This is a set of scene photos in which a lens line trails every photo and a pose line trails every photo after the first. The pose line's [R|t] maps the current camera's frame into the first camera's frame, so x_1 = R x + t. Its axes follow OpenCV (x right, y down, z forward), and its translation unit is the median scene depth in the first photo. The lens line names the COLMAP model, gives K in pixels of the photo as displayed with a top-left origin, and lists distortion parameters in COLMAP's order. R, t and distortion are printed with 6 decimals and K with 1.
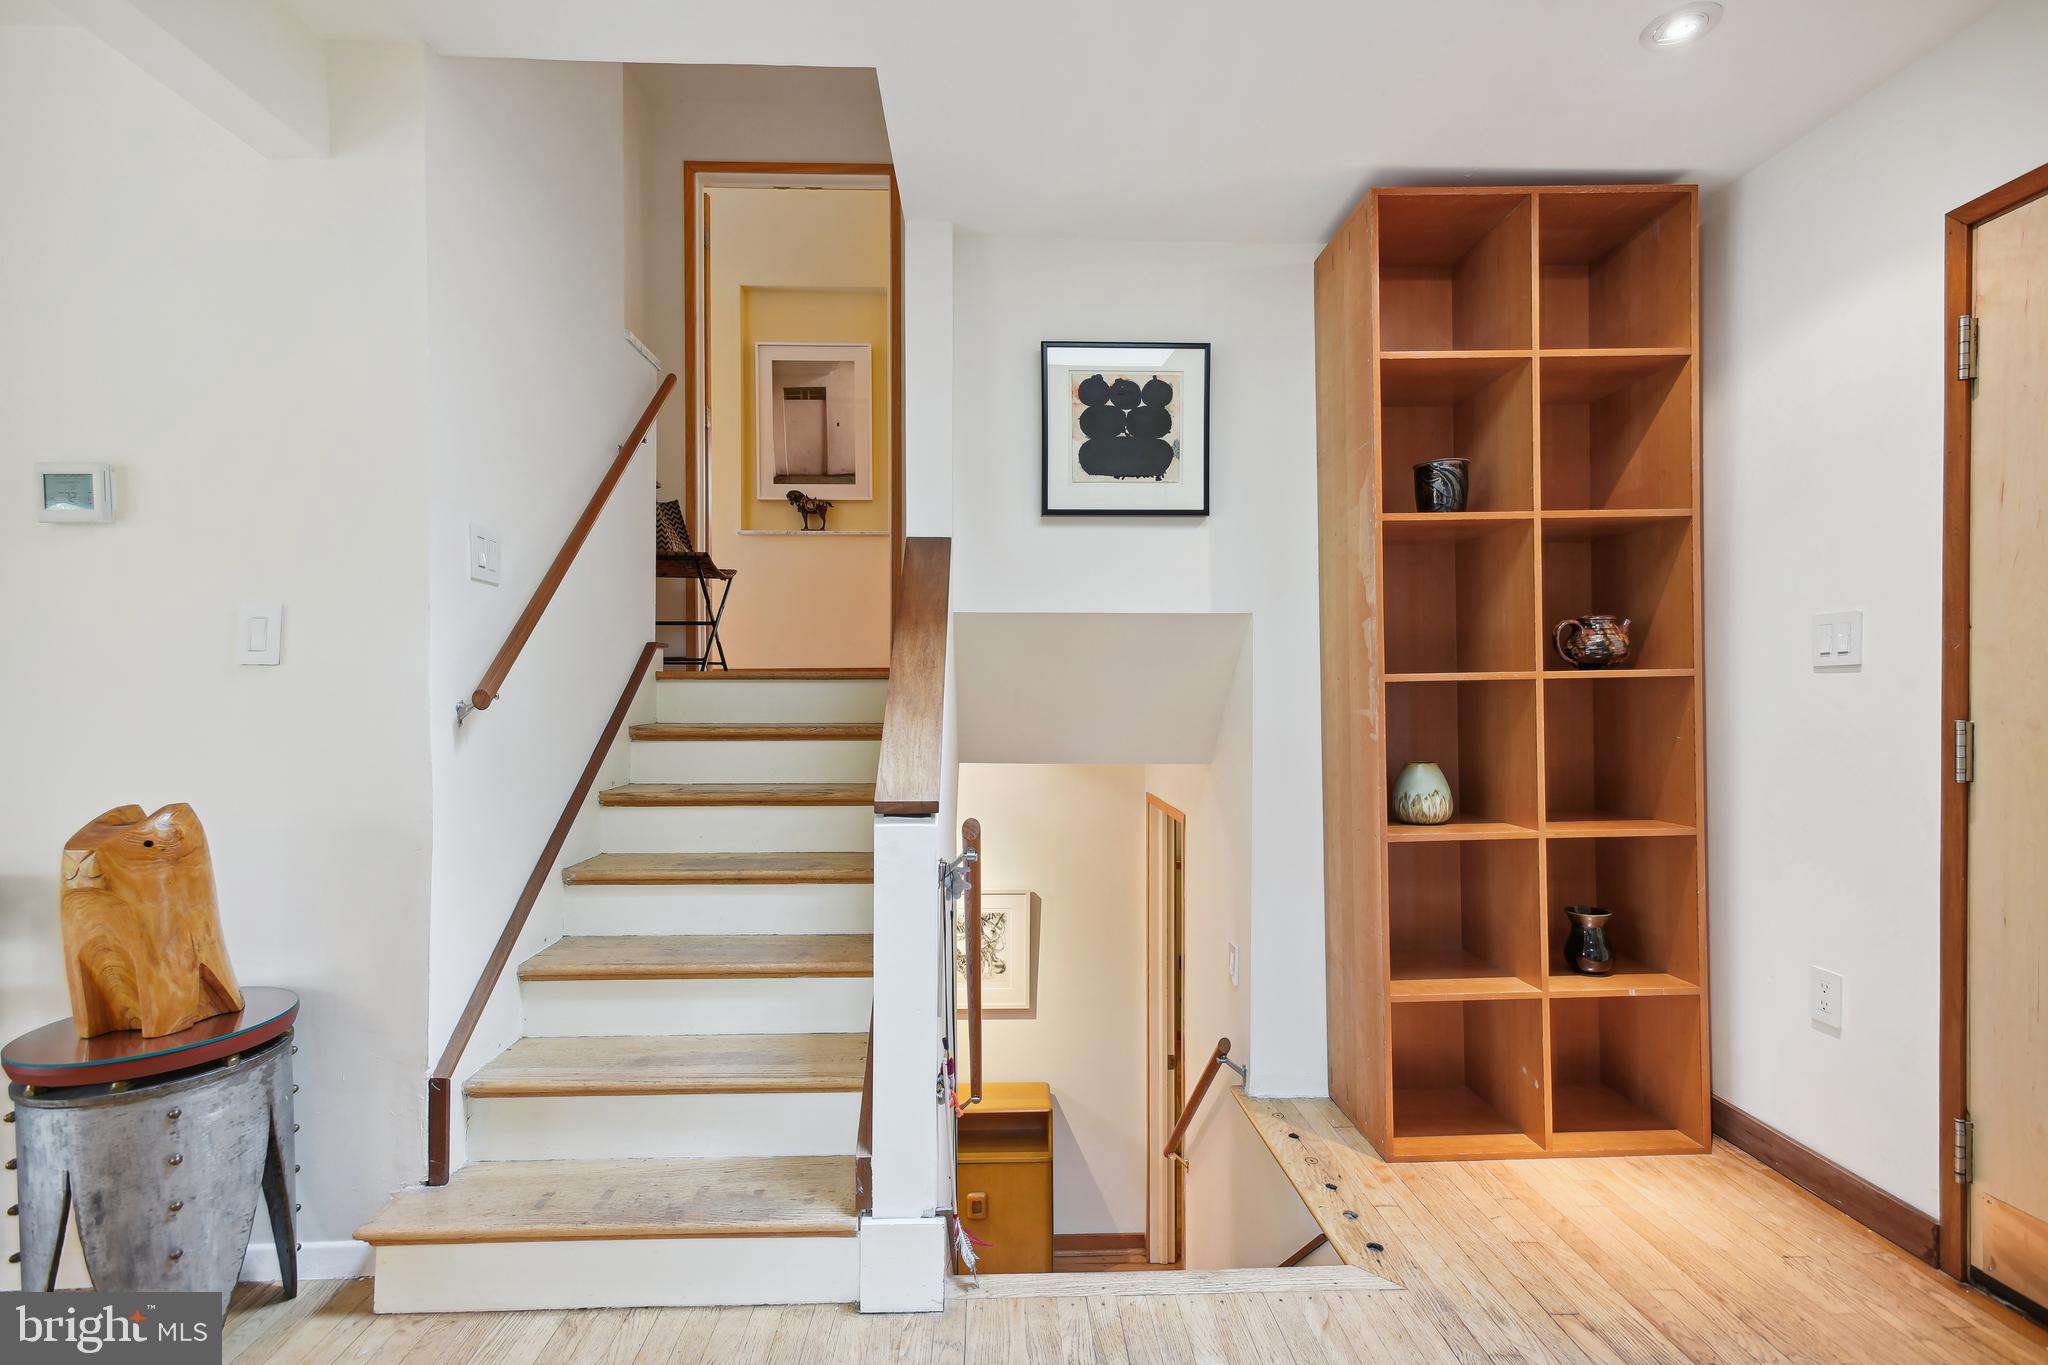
lens RADIAL K [[976.5, 0, 1037.2], [0, 976.5, 695.8], [0, 0, 1]] dist [0.009264, 0.000581]
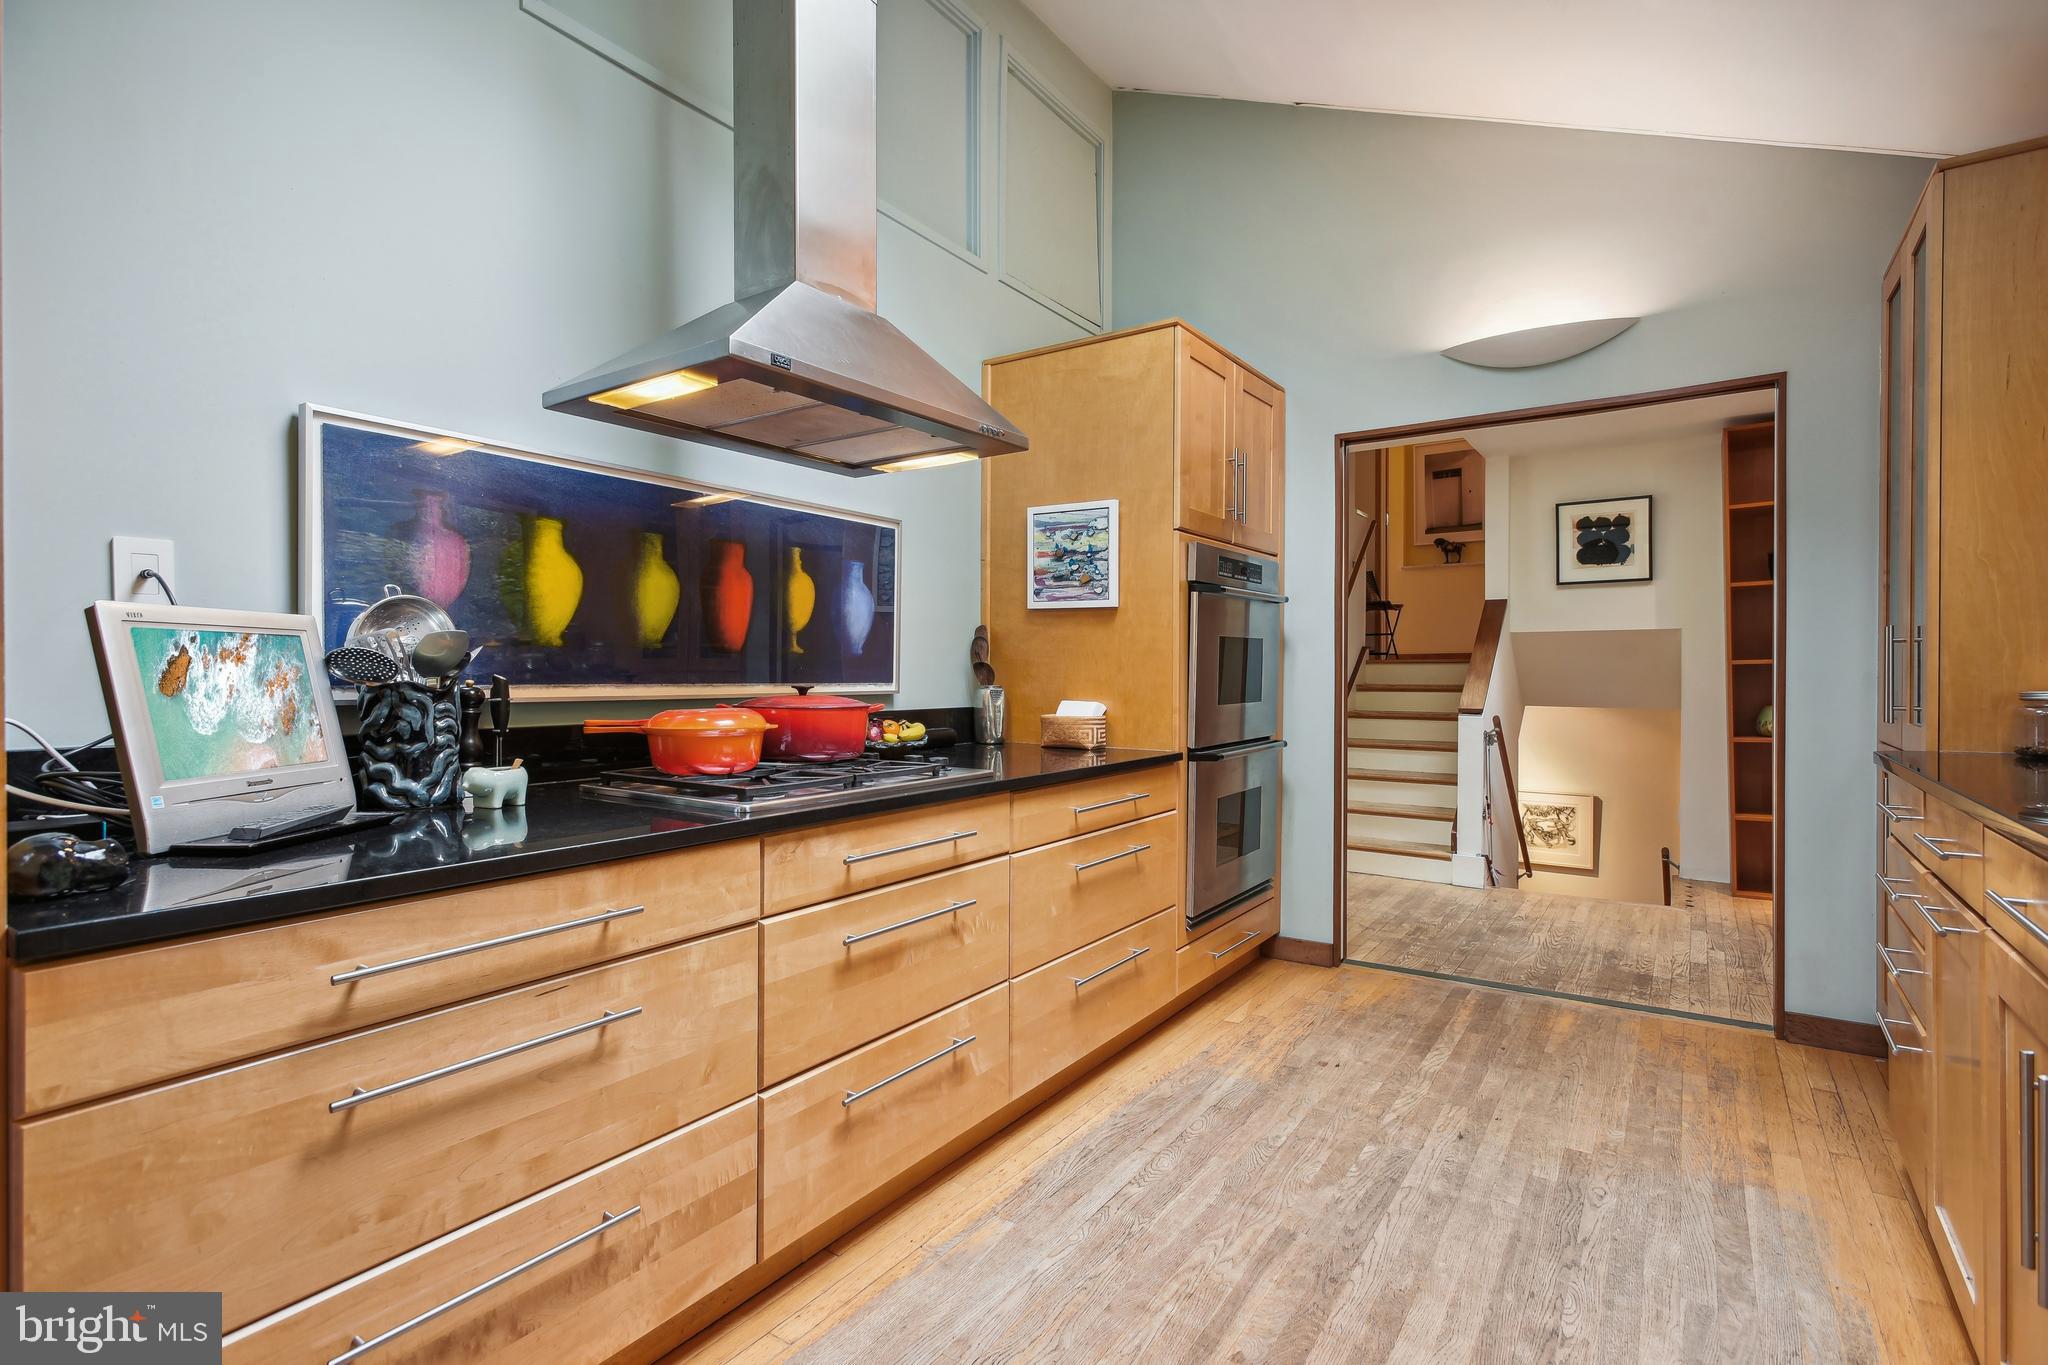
lens RADIAL K [[976.5, 0, 1022.3], [0, 976.5, 673.2], [0, 0, 1]] dist [0.009264, 0.000581]
pose [[0.791614, 0.002858, -0.611015, 0.369255], [-0.002128, 0.999996, 0.001922, 0.002261], [0.611018, -0.000221, 0.791617, -1.321283]]
